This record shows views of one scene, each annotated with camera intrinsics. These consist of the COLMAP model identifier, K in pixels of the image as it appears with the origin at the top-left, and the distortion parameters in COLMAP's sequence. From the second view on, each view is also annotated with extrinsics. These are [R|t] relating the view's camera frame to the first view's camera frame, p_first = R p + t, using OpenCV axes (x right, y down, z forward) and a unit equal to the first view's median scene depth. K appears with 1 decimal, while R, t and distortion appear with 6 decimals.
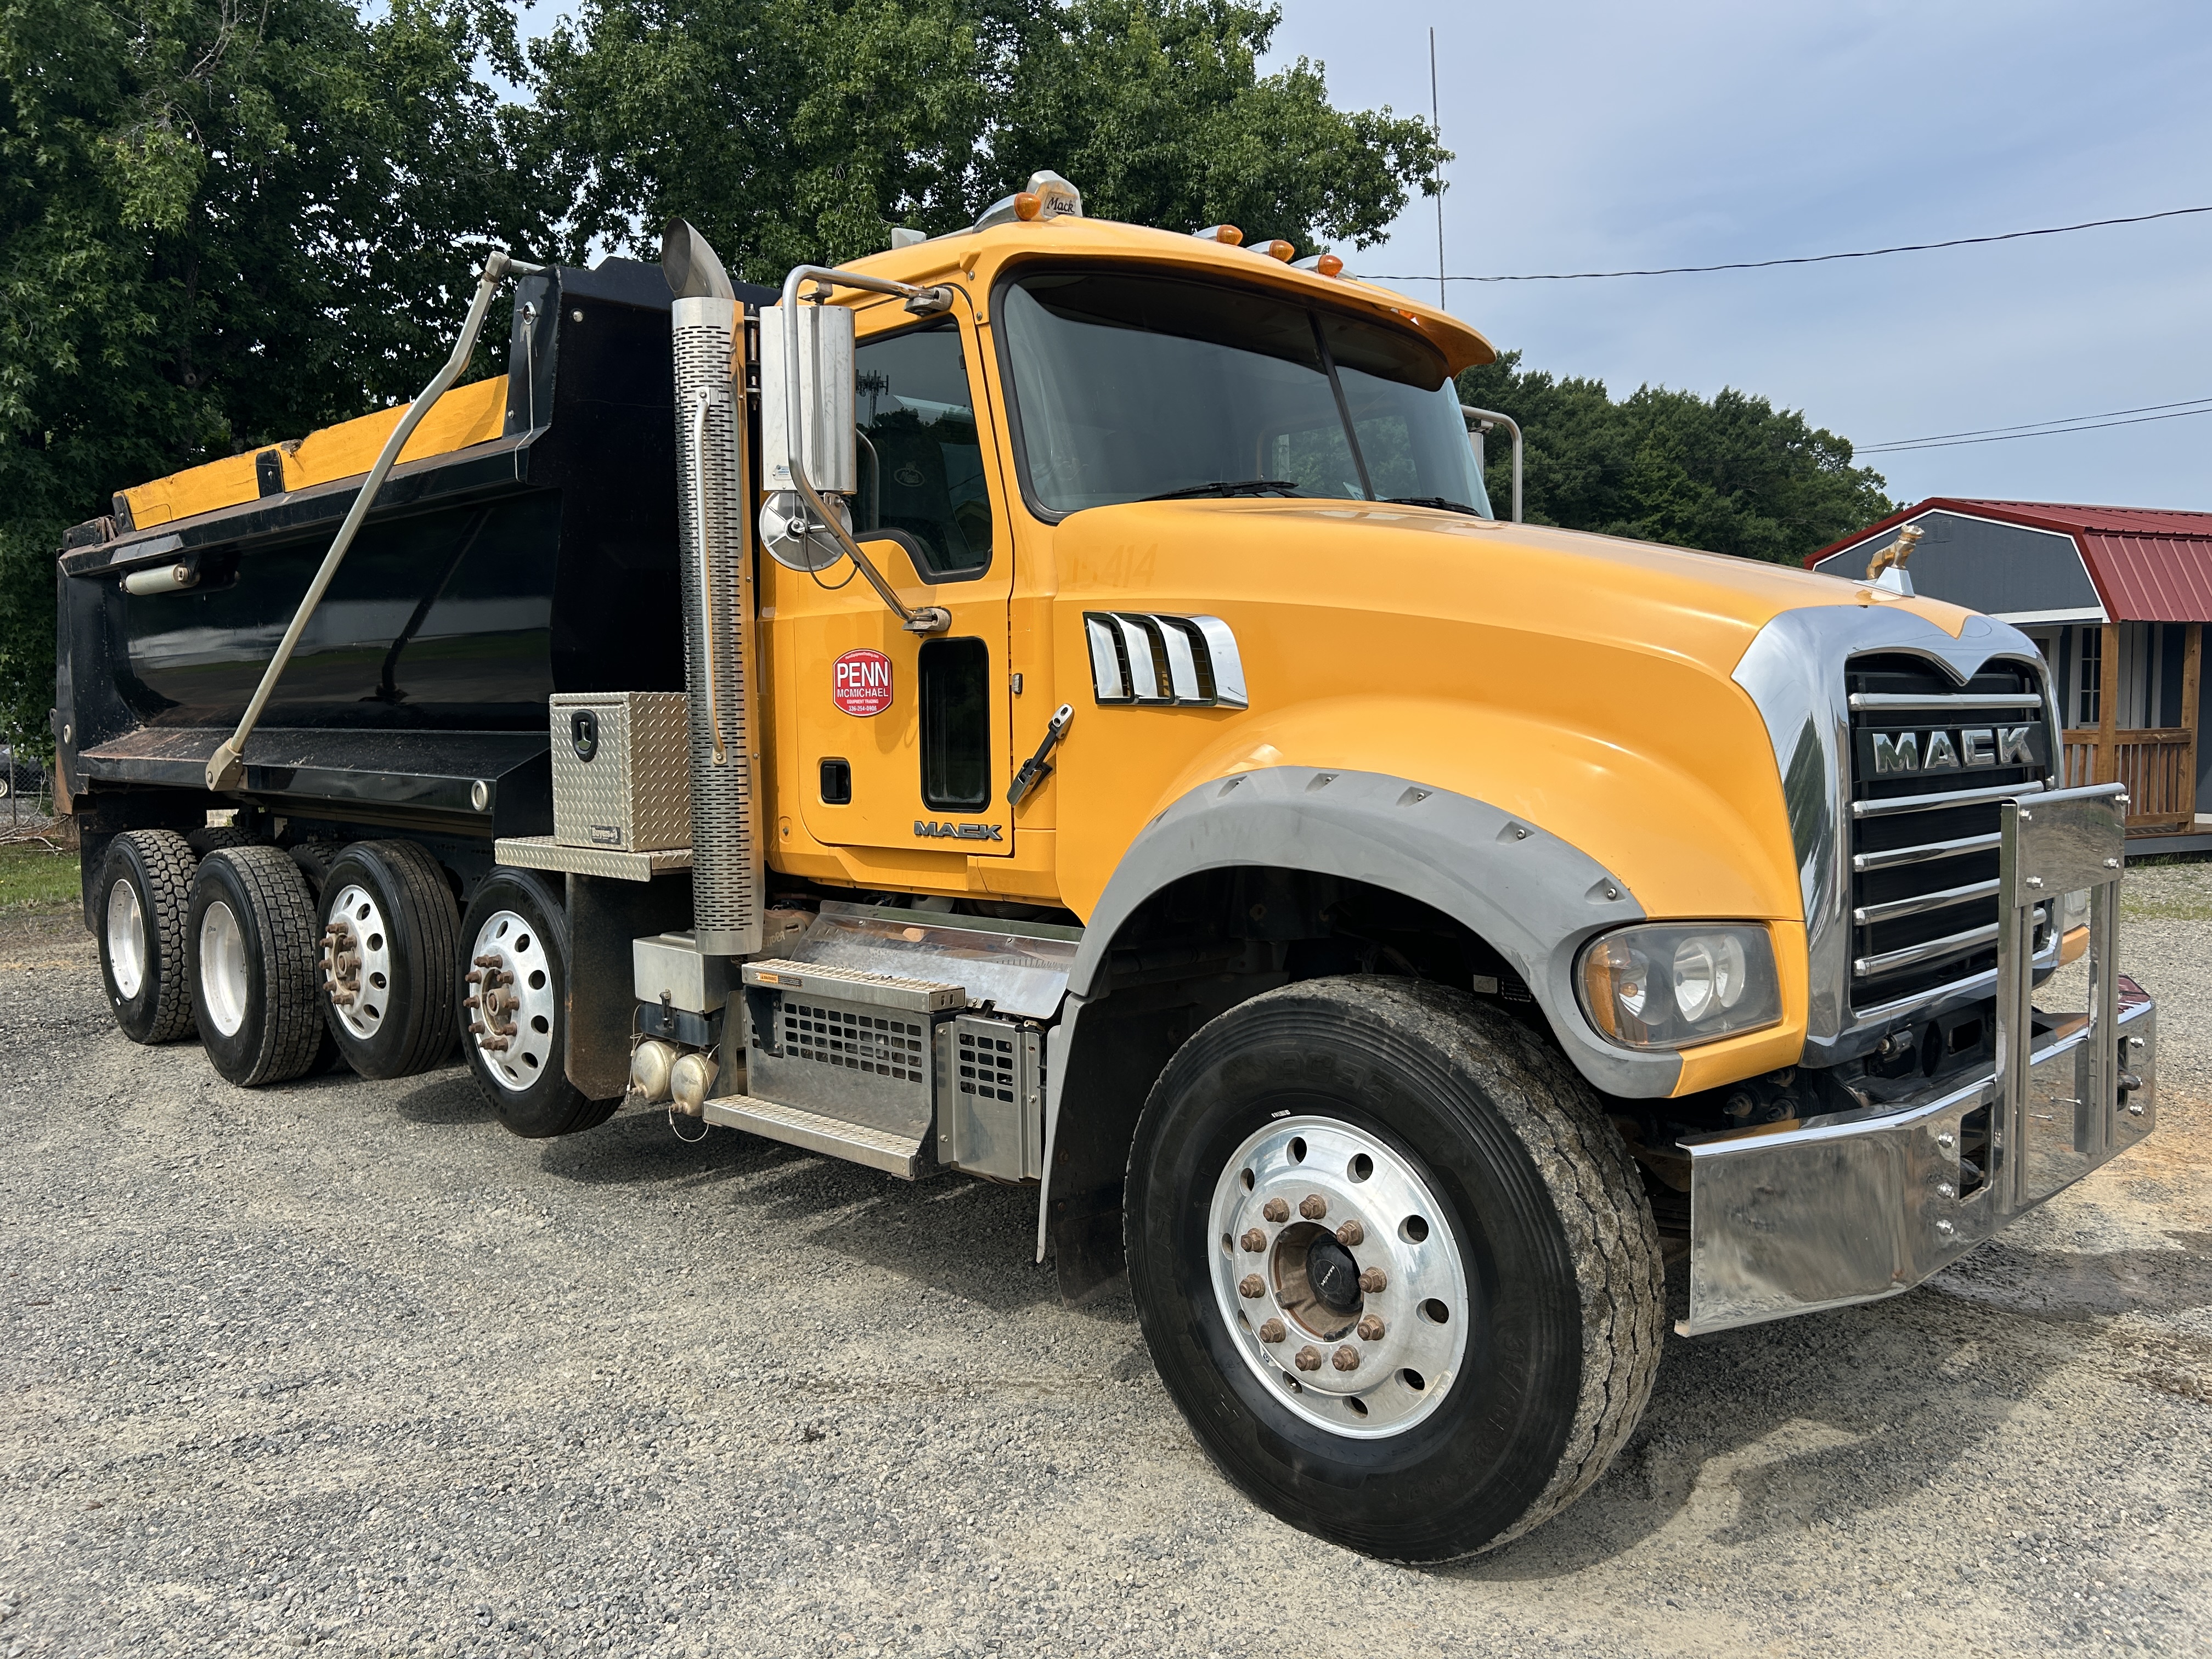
lens RADIAL K [[1685.0, 0, 1106.0], [0, 1685.0, 829.5], [0, 0, 1]] dist [0.027511, -0.002155]
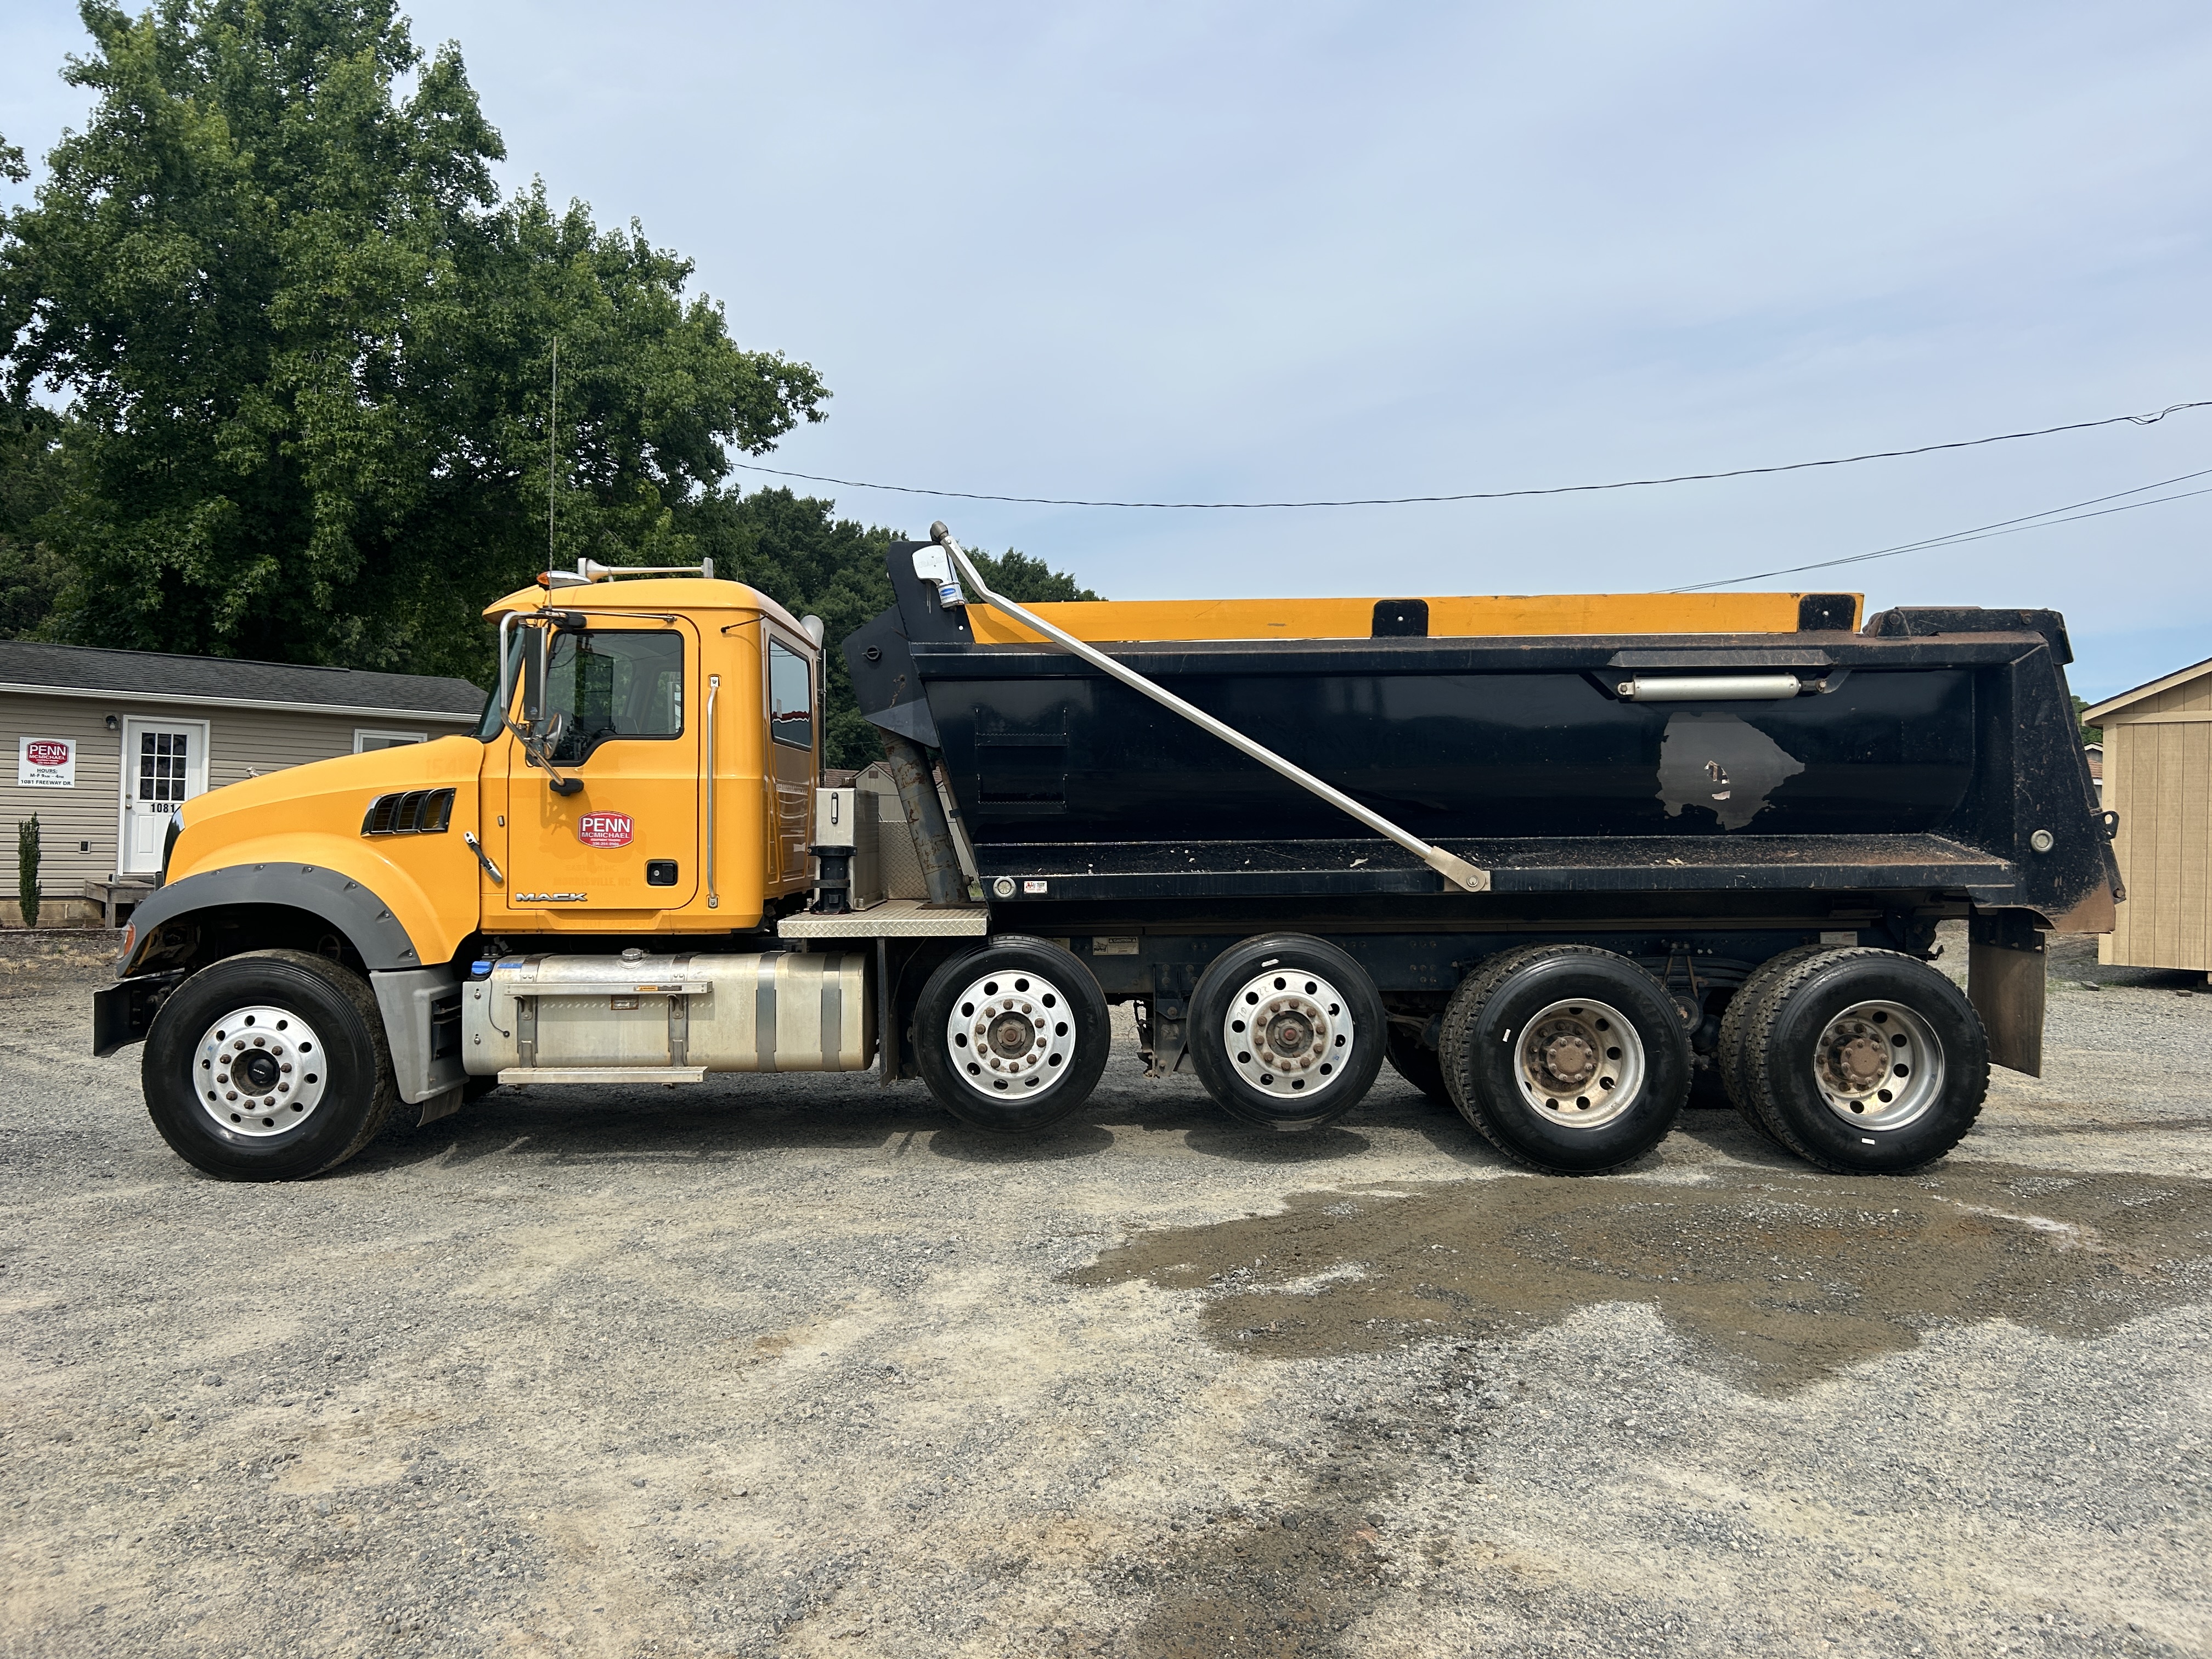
lens RADIAL K [[1682.0, 0, 1098.9], [0, 1682.0, 838.3], [0, 0, 1]] dist [0.014286, -0.001995]
pose [[0.919252, 0.009618, 0.393552, -0.107139], [0.015982, 0.997966, -0.061720, 0.015390], [-0.393345, 0.063026, 0.917228, -0.220127]]
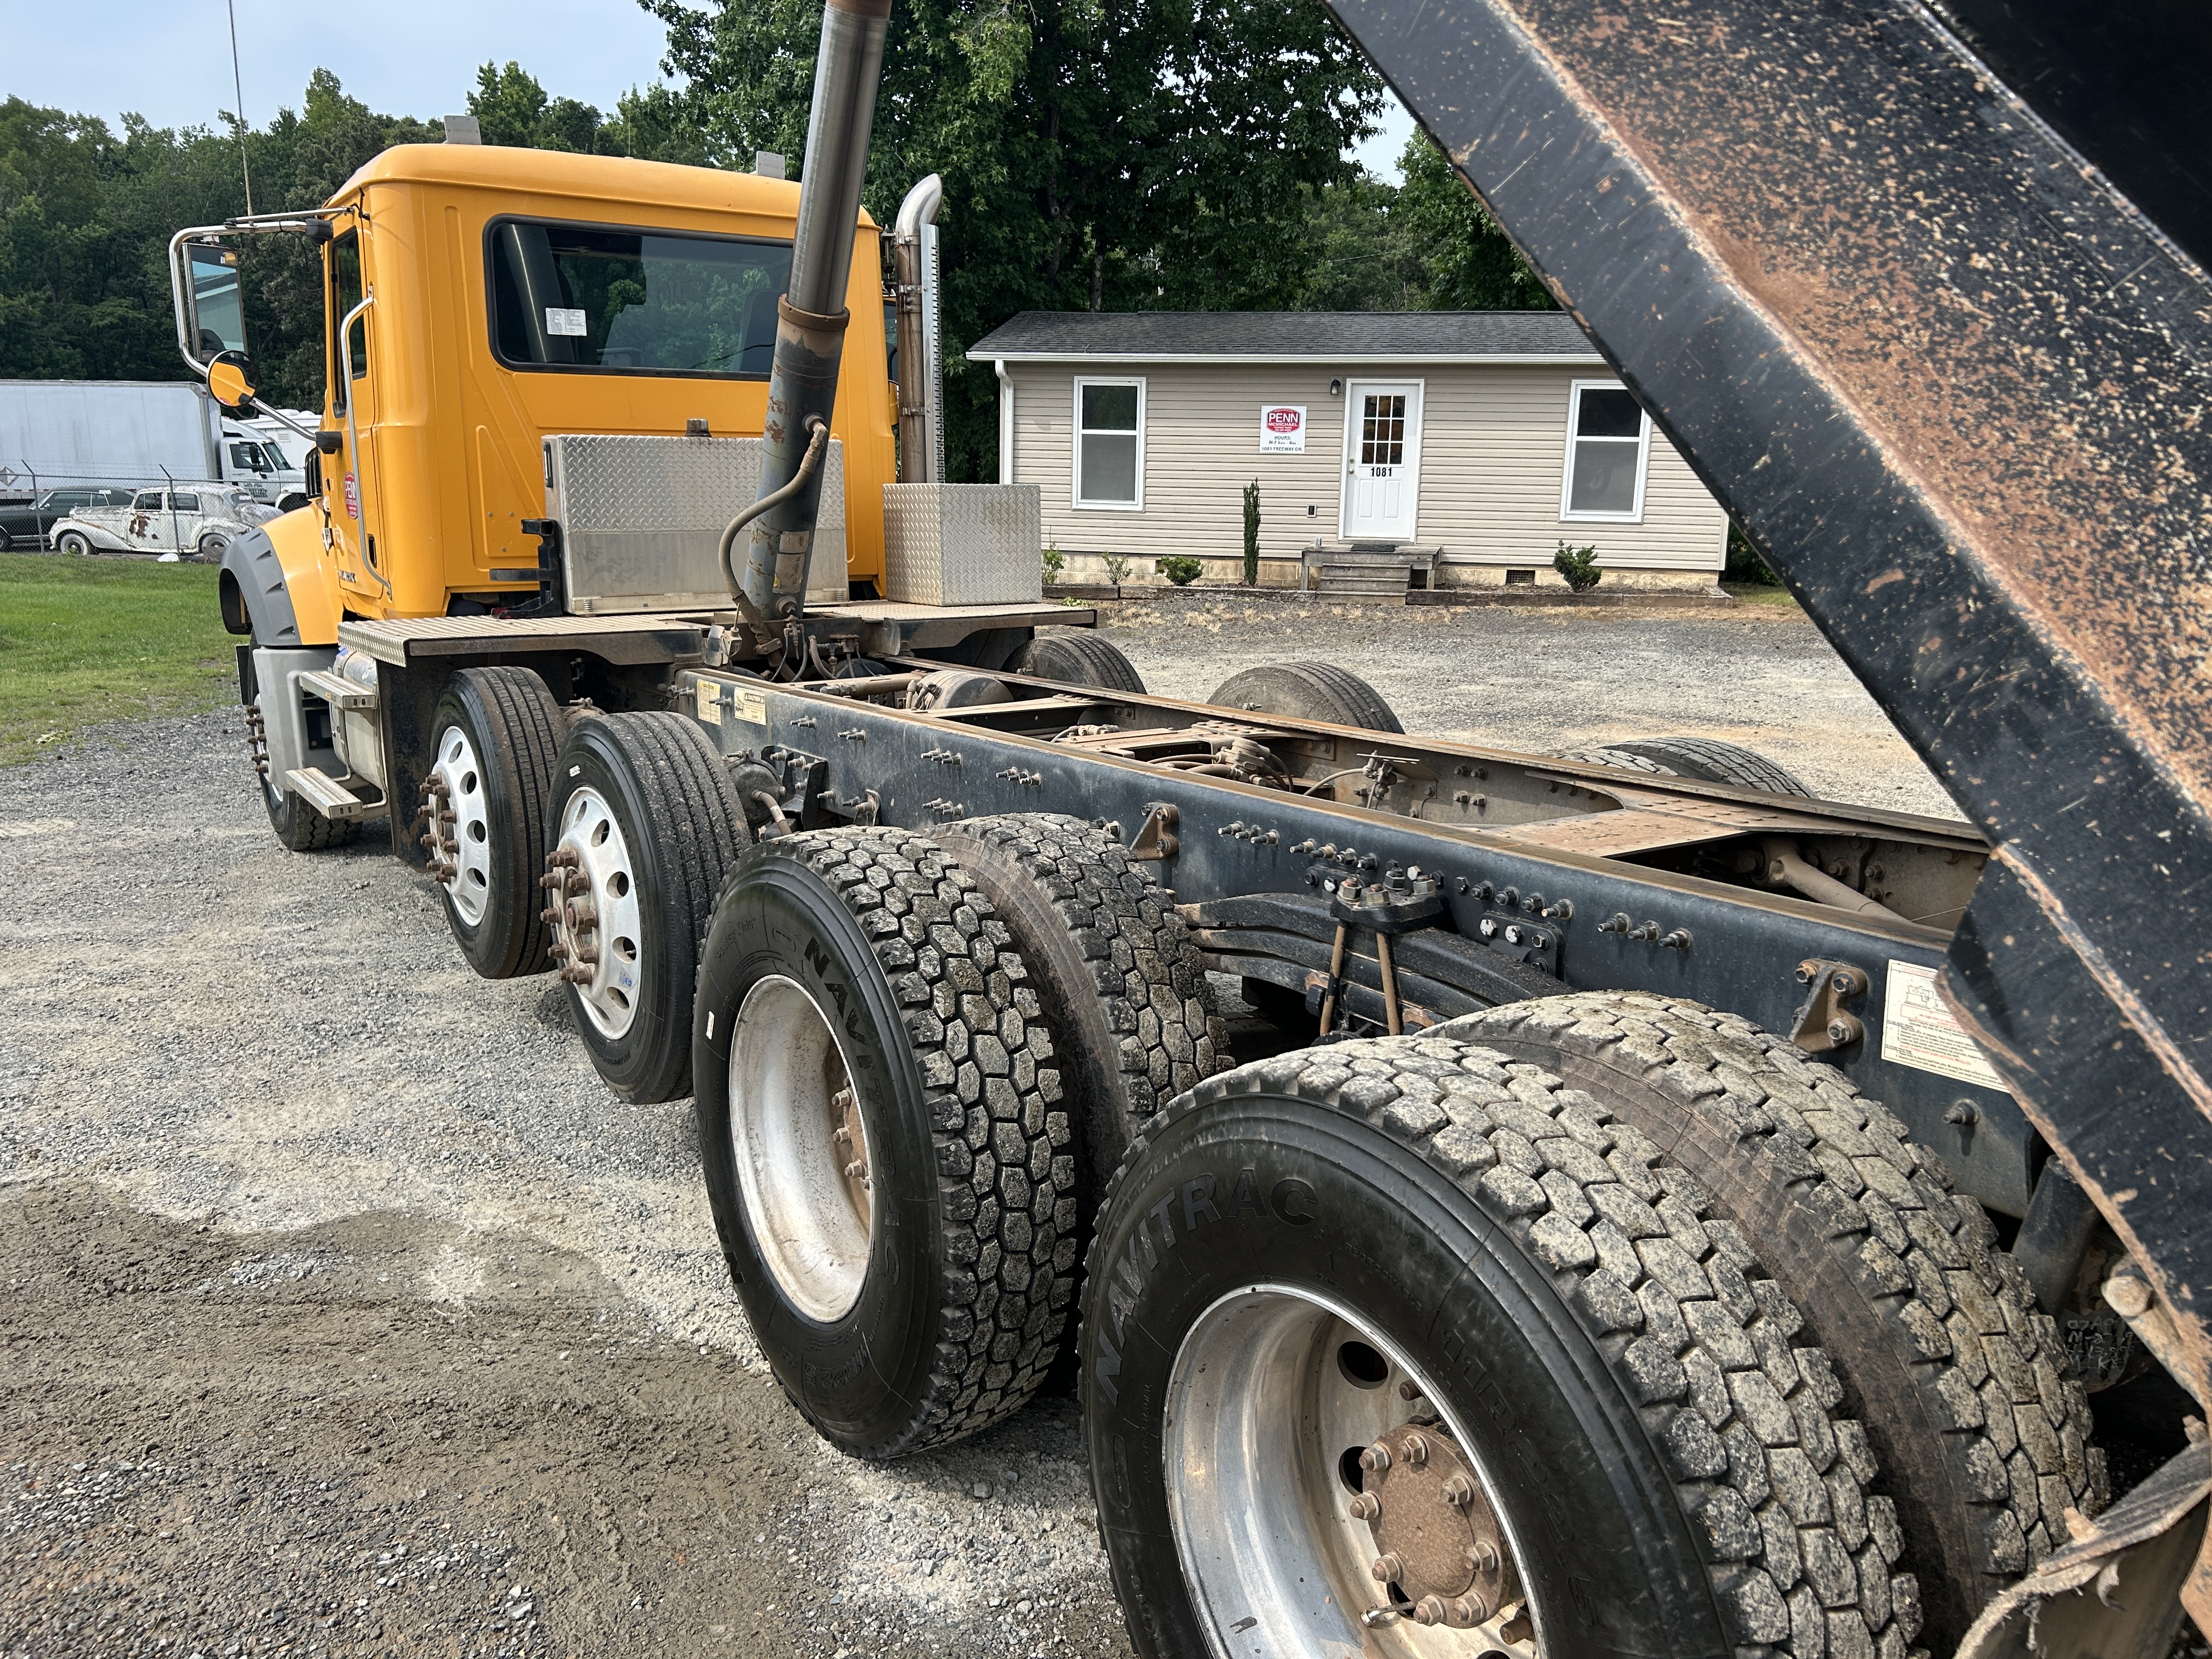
lens RADIAL K [[1679.0, 0, 1110.2], [0, 1679.0, 839.2], [0, 0, 1]] dist [0.018802, -0.000678]
pose [[0.840347, 0.123488, -0.527795, 0.183117], [-0.049067, 0.987036, 0.152813, -0.001352], [0.539824, -0.102518, 0.835512, -0.045044]]
